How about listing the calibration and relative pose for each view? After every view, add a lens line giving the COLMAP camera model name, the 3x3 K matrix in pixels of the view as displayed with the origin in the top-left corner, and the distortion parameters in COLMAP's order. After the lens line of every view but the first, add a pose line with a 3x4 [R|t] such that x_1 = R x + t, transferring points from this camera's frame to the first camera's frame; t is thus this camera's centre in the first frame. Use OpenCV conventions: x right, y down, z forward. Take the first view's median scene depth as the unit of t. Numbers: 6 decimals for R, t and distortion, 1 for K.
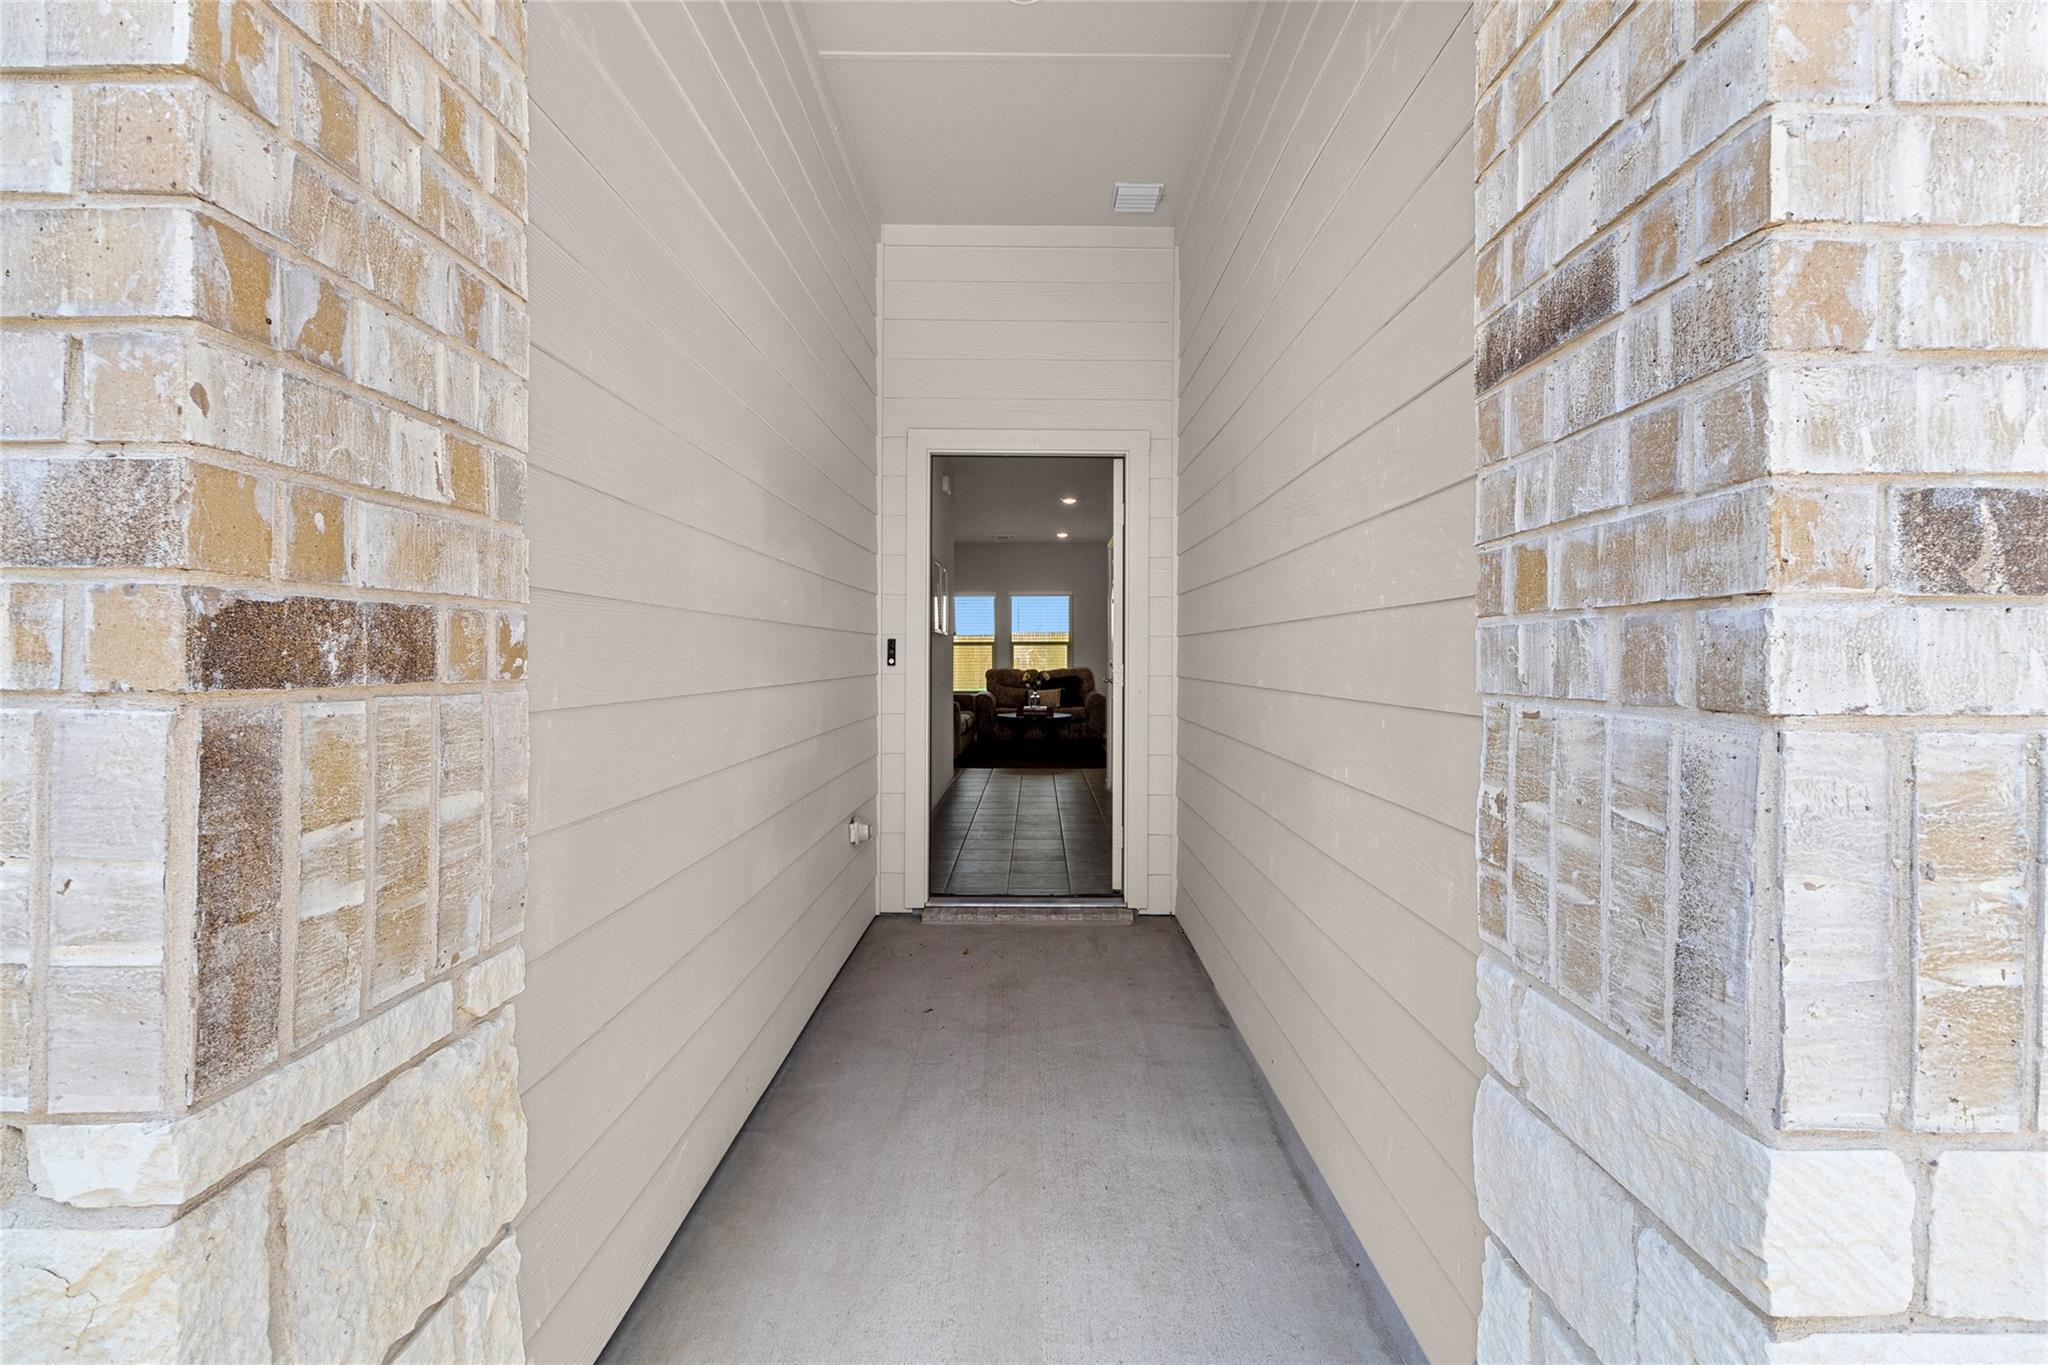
lens RADIAL K [[955.2, 0, 1028.8], [0, 955.2, 666.8], [0, 0, 1]] dist [0.003130, -0.001975]
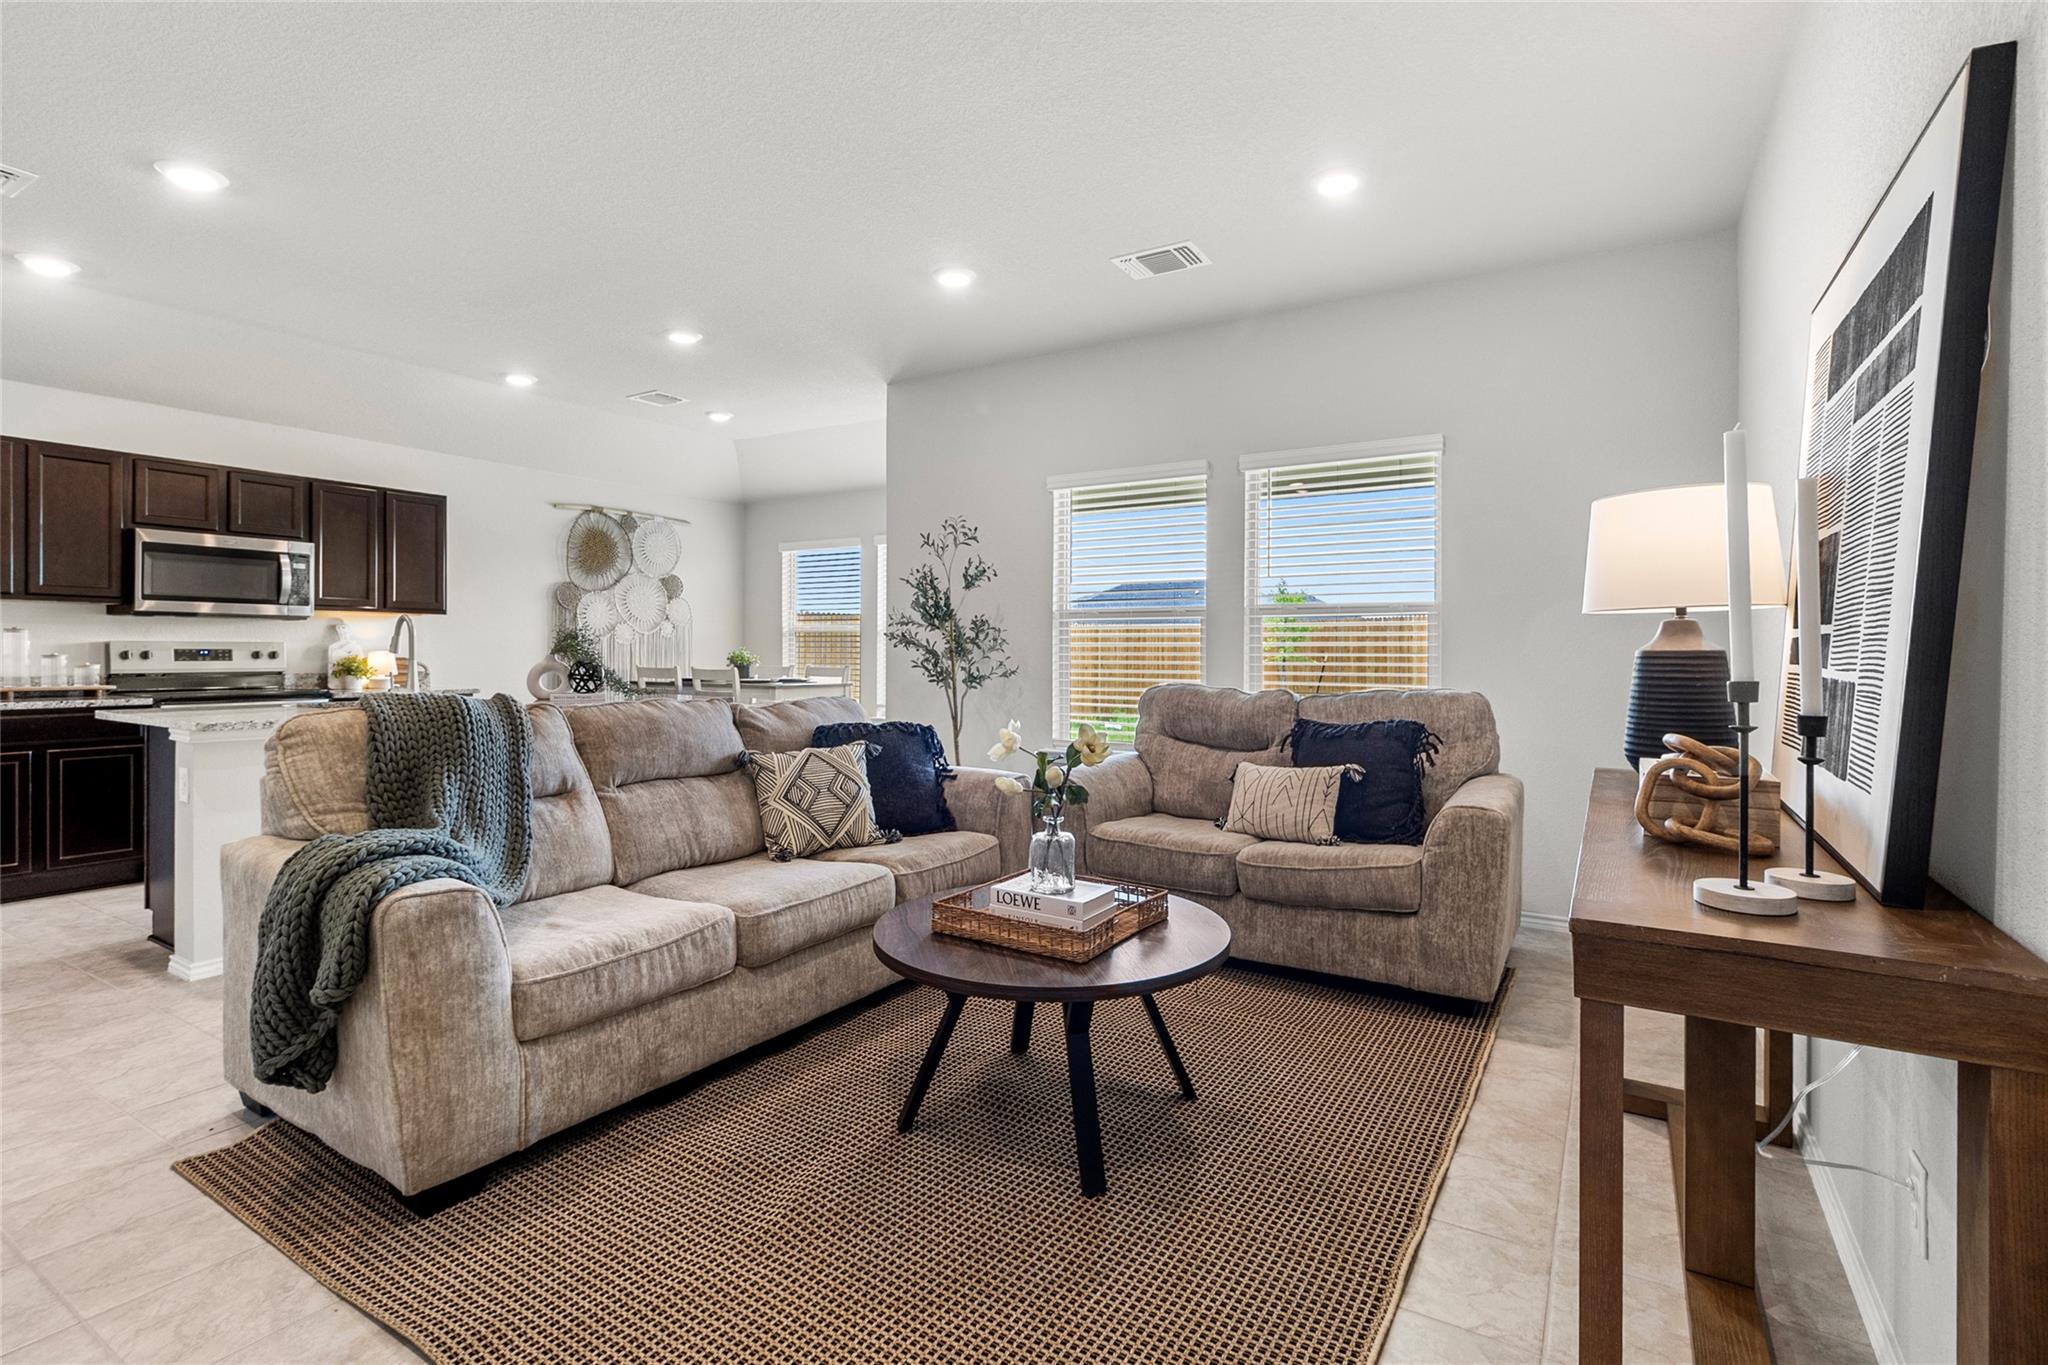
lens RADIAL K [[955.2, 0, 1032.4], [0, 955.2, 663.2], [0, 0, 1]] dist [0.003130, -0.001975]
pose [[0.854828, 0.009612, -0.518823, 0.101736], [-0.009875, 0.999949, 0.002255, -0.006856], [0.518818, 0.003195, 0.854879, 0.740659]]
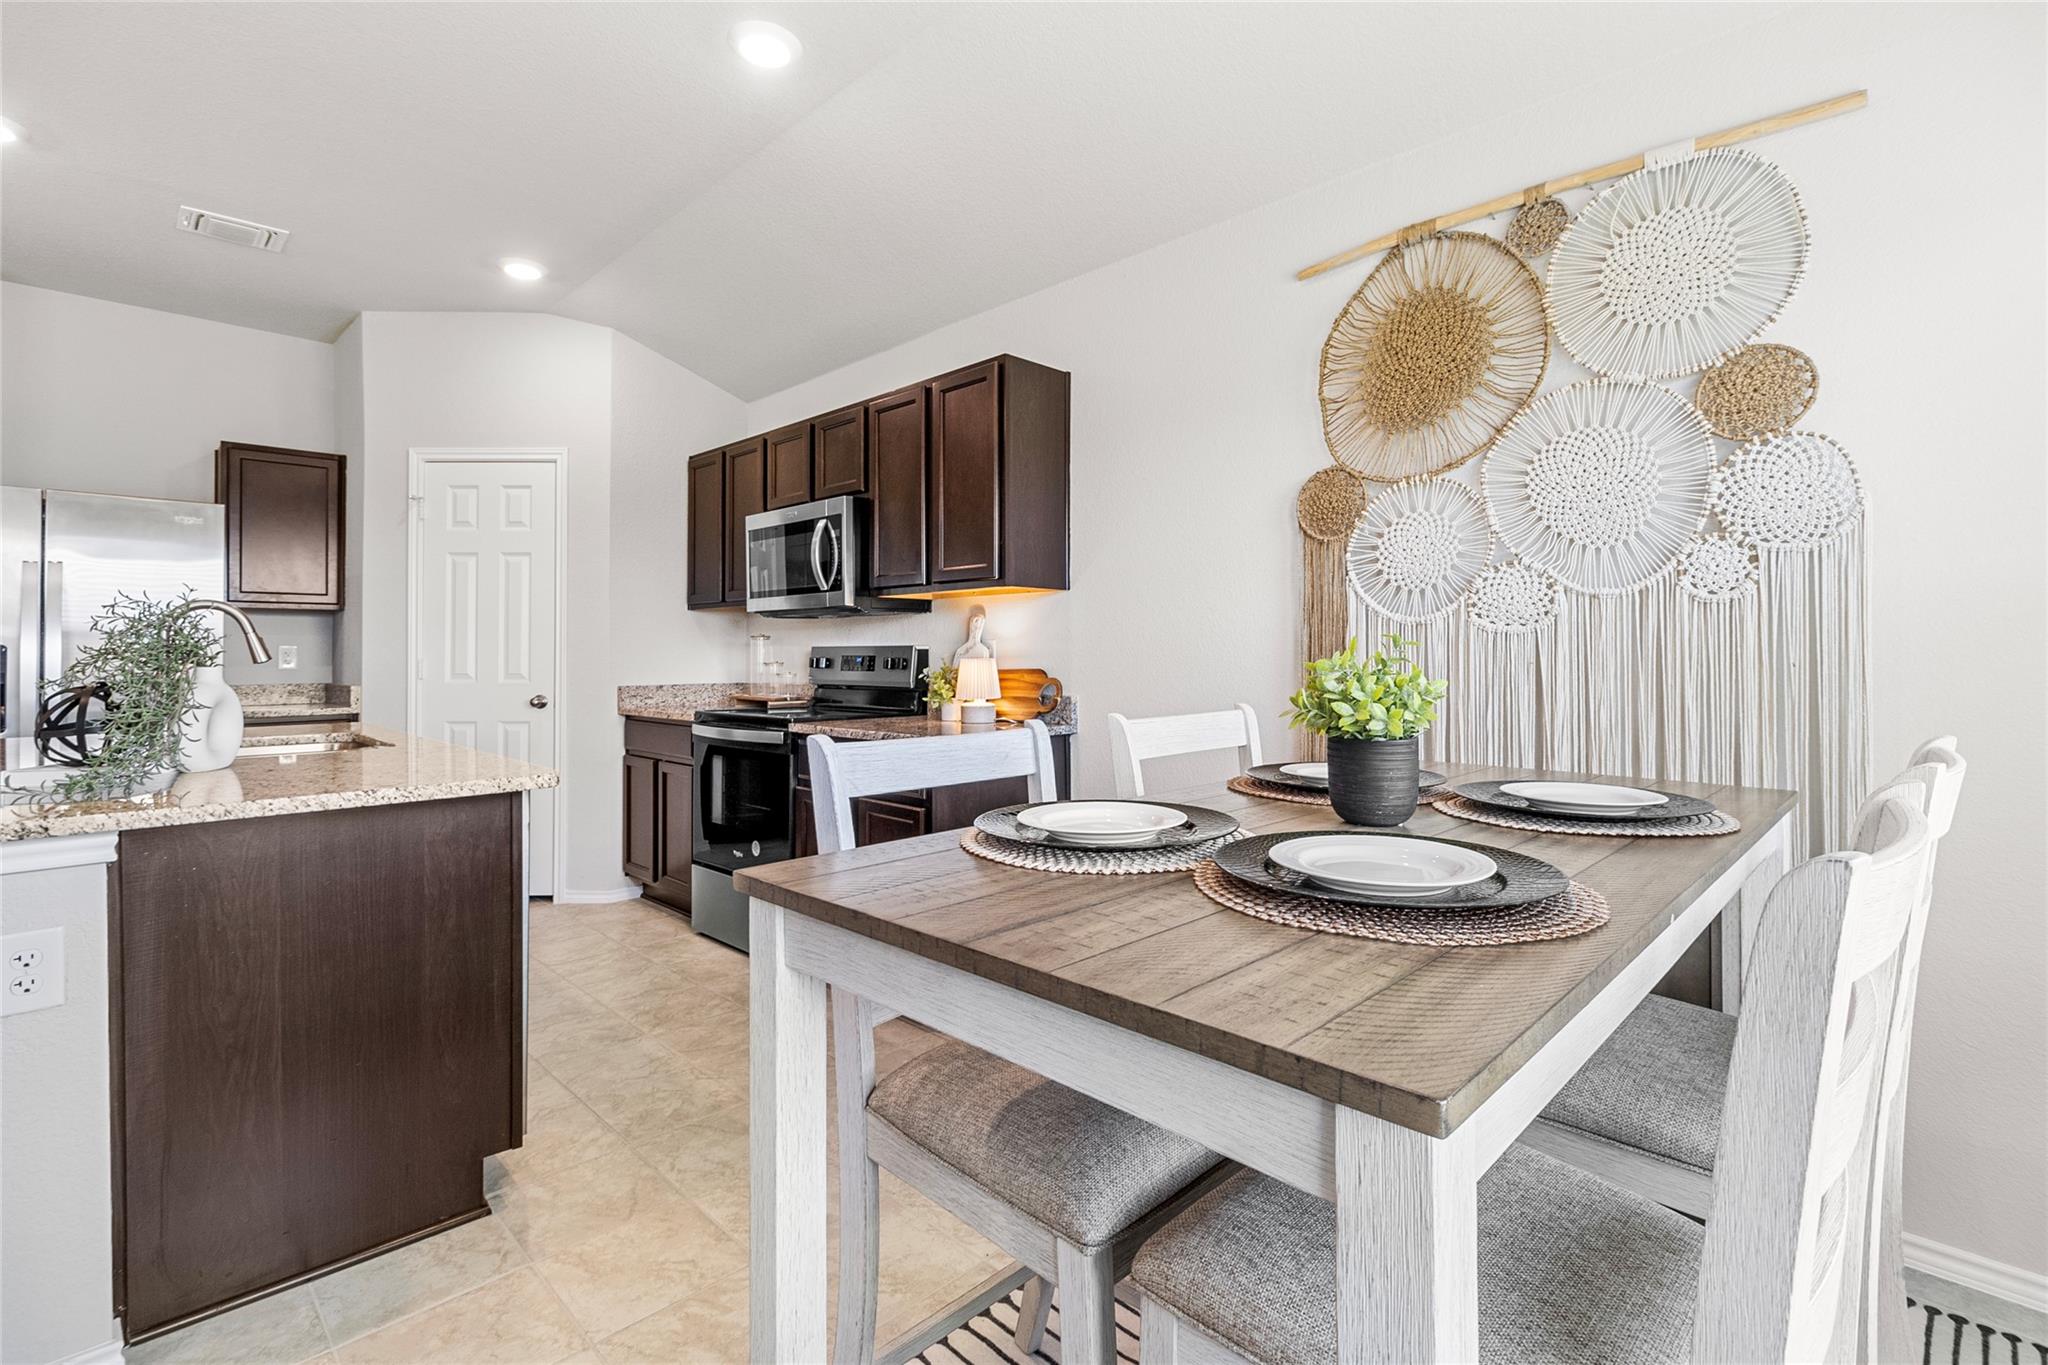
lens RADIAL K [[955.2, 0, 1028.5], [0, 955.2, 646.4], [0, 0, 1]] dist [0.003130, -0.001975]
pose [[-0.700113, -0.001417, -0.714030, -0.245254], [-0.002904, 0.999995, 0.000863, -0.012286], [0.714026, 0.002677, -0.700114, 1.196105]]
